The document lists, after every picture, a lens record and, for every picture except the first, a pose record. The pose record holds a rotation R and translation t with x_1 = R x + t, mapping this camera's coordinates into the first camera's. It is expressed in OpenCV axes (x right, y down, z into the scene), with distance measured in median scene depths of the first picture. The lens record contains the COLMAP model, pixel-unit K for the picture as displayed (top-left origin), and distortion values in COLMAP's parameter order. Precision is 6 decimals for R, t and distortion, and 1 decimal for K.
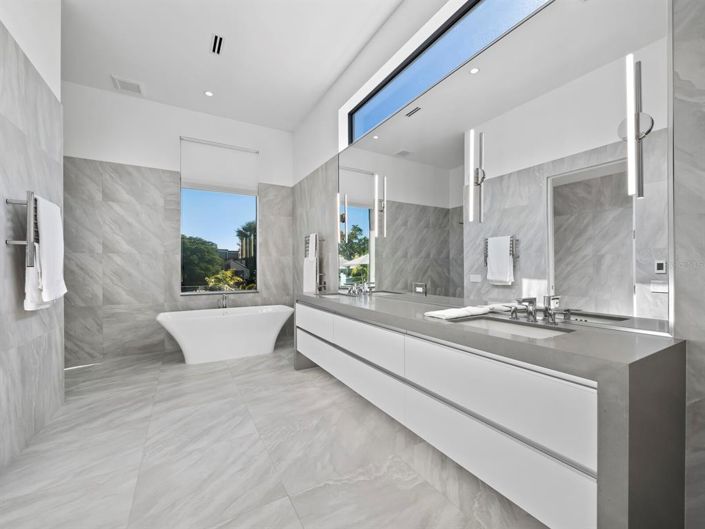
lens RADIAL K [[300.1, 0, 352.5], [0, 300.1, 264.5], [0, 0, 1]] dist [-0.000160, -0.000060]
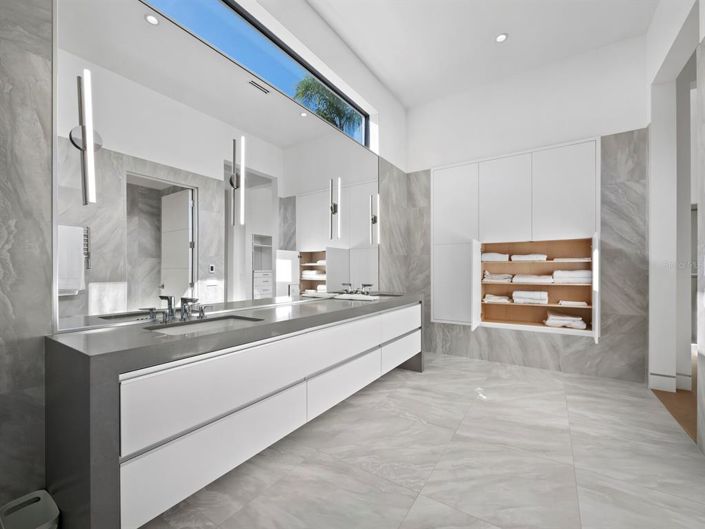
lens RADIAL K [[300.1, 0, 352.5], [0, 300.1, 264.5], [0, 0, 1]] dist [-0.000160, -0.000060]
pose [[-0.452136, 0.009178, 0.891902, -0.915223], [-0.008678, 0.999854, -0.014689, 0.008911], [-0.891907, -0.014381, -0.451991, 1.510395]]
